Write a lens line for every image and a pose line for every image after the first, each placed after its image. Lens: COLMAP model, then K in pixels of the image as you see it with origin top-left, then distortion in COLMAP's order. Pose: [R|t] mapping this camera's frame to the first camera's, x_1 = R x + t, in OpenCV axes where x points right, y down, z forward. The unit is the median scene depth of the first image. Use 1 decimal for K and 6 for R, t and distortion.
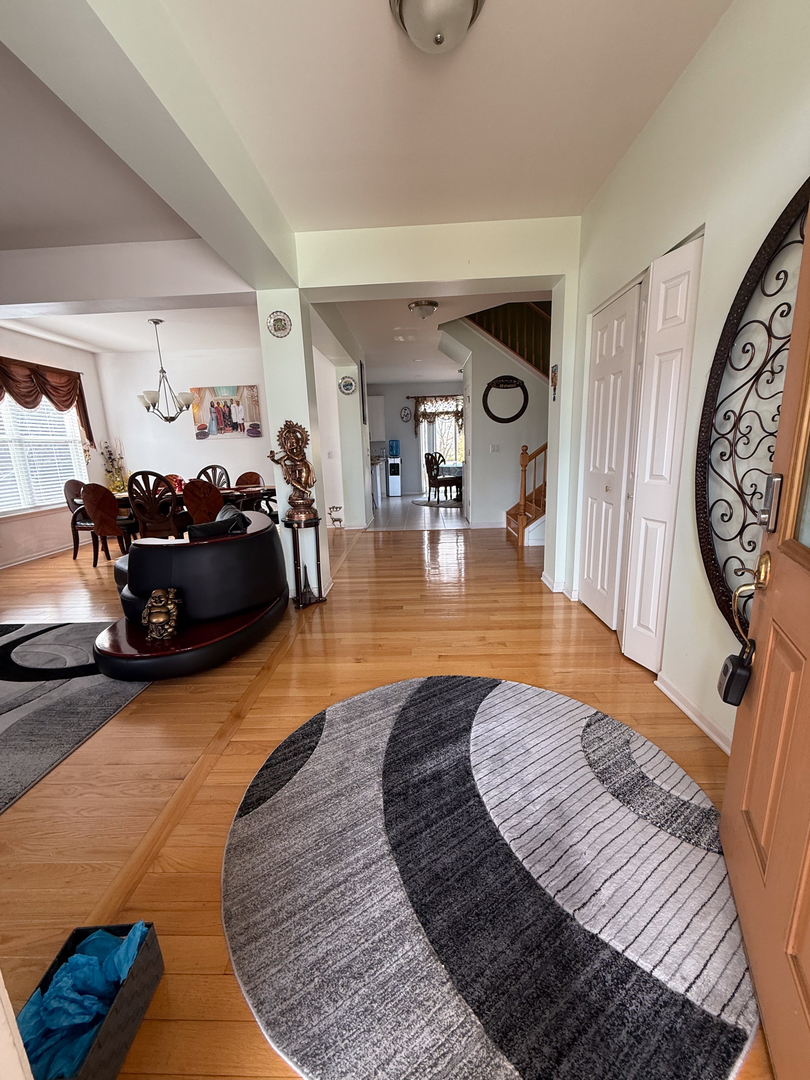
lens RADIAL K [[431.7, 0, 405.0], [0, 431.7, 540.0], [0, 0, 1]] dist [-0.000695, 0.000034]
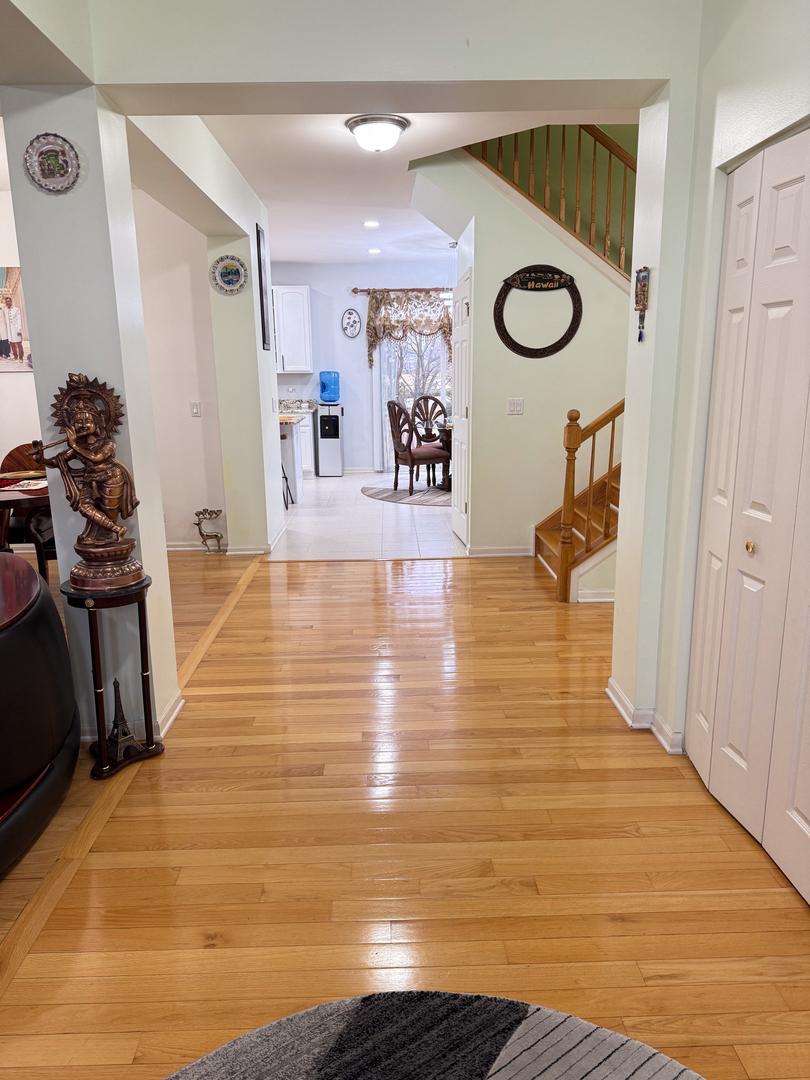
lens RADIAL K [[744.2, 0, 400.9], [0, 744.2, 538.5], [0, 0, 1]] dist [0.095720, -0.145682]
pose [[0.998323, 0.007810, 0.057368, 0.032497], [-0.009093, 0.999714, 0.022138, -0.124289], [-0.057179, -0.022623, 0.998108, 0.176819]]
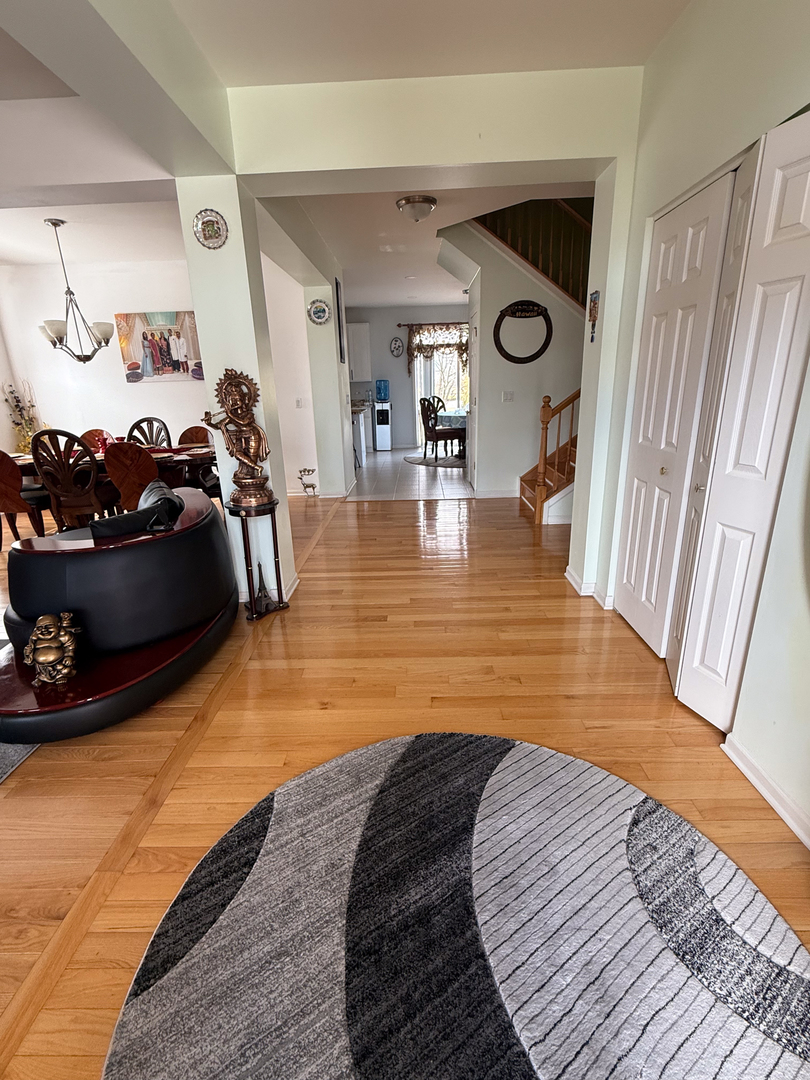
lens RADIAL K [[494.4, 0, 405.0], [0, 494.4, 540.0], [0, 0, 1]] dist [0.000407, -0.000632]
pose [[0.999929, 0.000288, 0.011882, 0.017459], [-0.001491, 0.994852, 0.101332, -0.075574], [-0.011791, -0.101342, 0.994782, 0.138740]]
